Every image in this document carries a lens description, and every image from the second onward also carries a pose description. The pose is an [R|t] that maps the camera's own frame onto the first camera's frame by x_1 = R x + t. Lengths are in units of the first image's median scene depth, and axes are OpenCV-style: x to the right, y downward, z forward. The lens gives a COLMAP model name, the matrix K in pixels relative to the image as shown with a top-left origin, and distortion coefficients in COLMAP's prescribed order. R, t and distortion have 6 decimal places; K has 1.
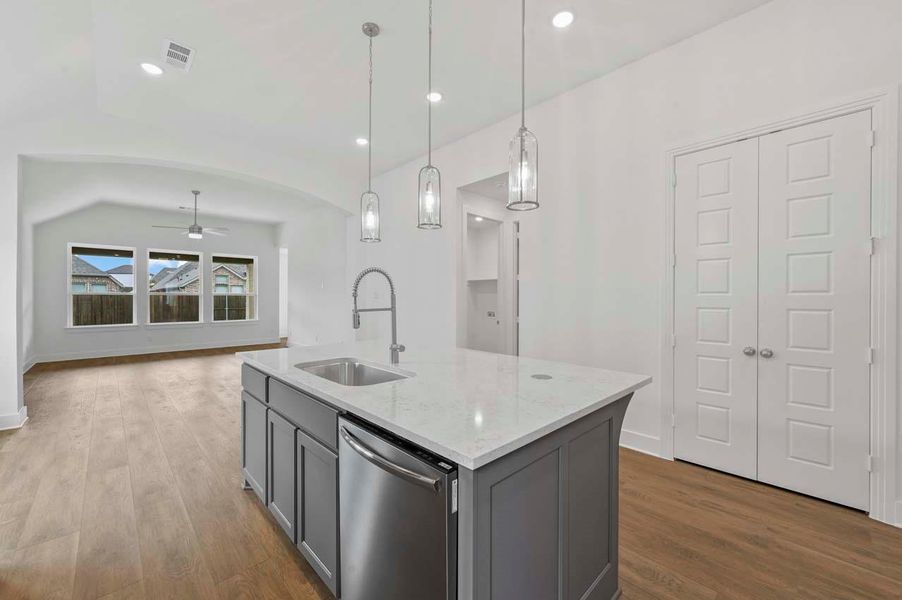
lens RADIAL K [[356.4, 0, 446.6], [0, 356.4, 297.4], [0, 0, 1]] dist [-0.002845, 0.000796]
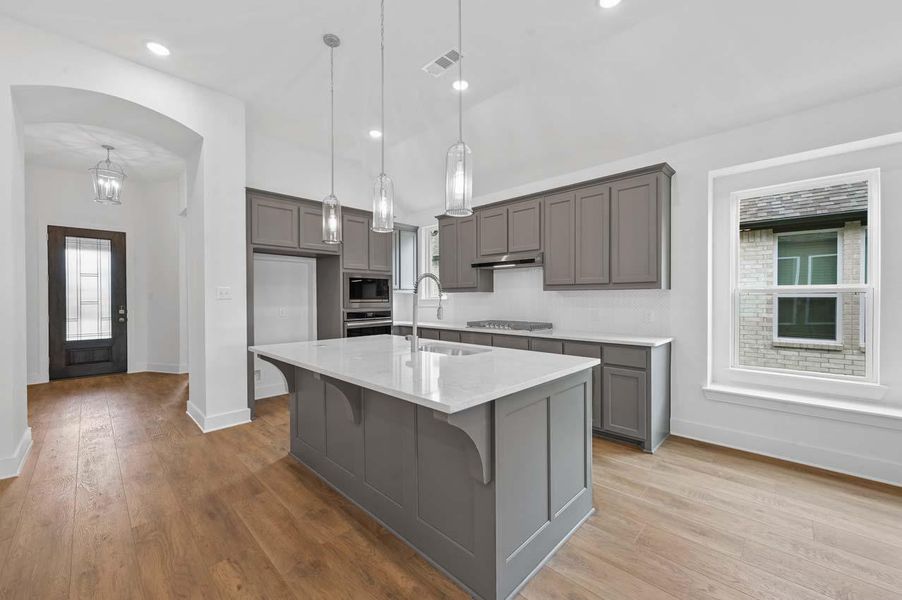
lens RADIAL K [[356.4, 0, 446.1], [0, 356.4, 297.1], [0, 0, 1]] dist [-0.002845, 0.000796]
pose [[-0.999777, 0.001528, -0.021056, -0.157757], [0.001546, 0.999998, -0.000873, 0.000813], [0.021055, -0.000905, -0.999778, 1.563742]]
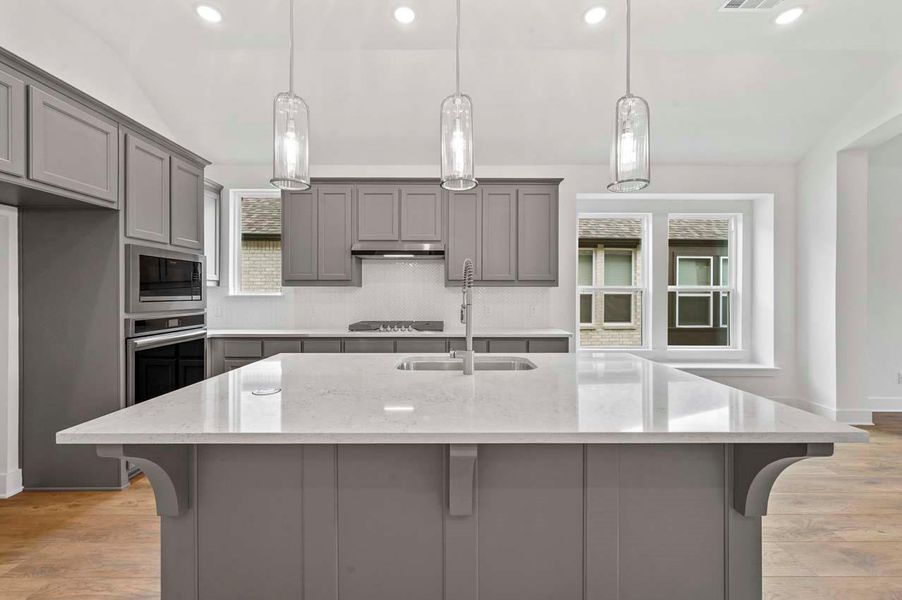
lens RADIAL K [[356.4, 0, 445.9], [0, 356.4, 292.5], [0, 0, 1]] dist [-0.002845, 0.000796]
pose [[-0.695121, -0.004845, -0.718876, 0.336106], [-0.002842, 0.999988, -0.003991, 0.002617], [0.718887, -0.000731, -0.695127, 1.084511]]
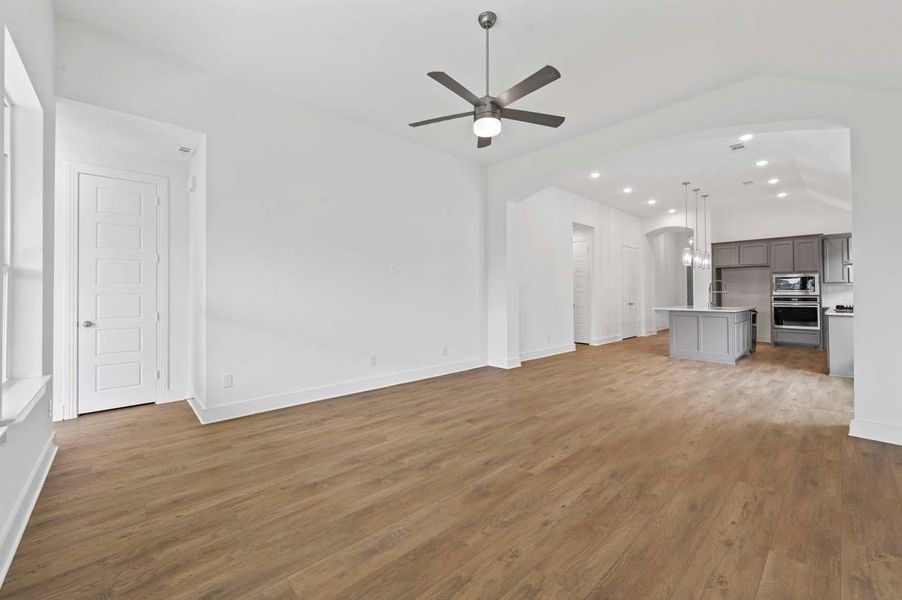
lens RADIAL K [[356.4, 0, 454.3], [0, 356.4, 290.9], [0, 0, 1]] dist [-0.002845, 0.000796]
pose [[0.020993, 0.005526, 0.999764, -2.557329], [0.001987, 0.999983, -0.005569, 0.025877], [-0.999778, 0.002104, 0.020981, 2.398039]]
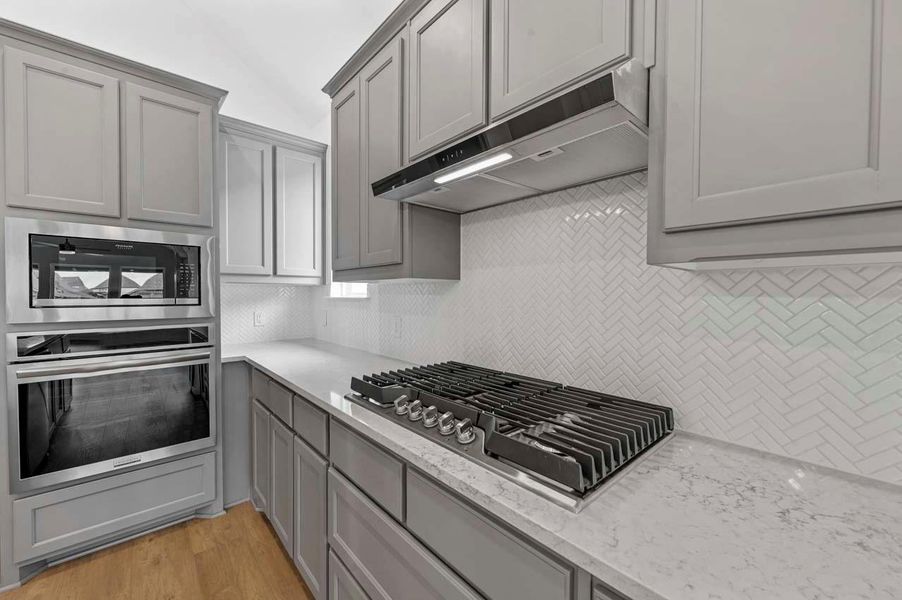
lens RADIAL K [[356.4, 0, 450.7], [0, 356.4, 297.3], [0, 0, 1]] dist [-0.002845, 0.000796]
pose [[-0.999151, -0.006535, 0.040677, -0.420872], [-0.006145, 0.999934, 0.009697, -0.000867], [-0.040738, 0.009438, -0.999125, 0.490481]]
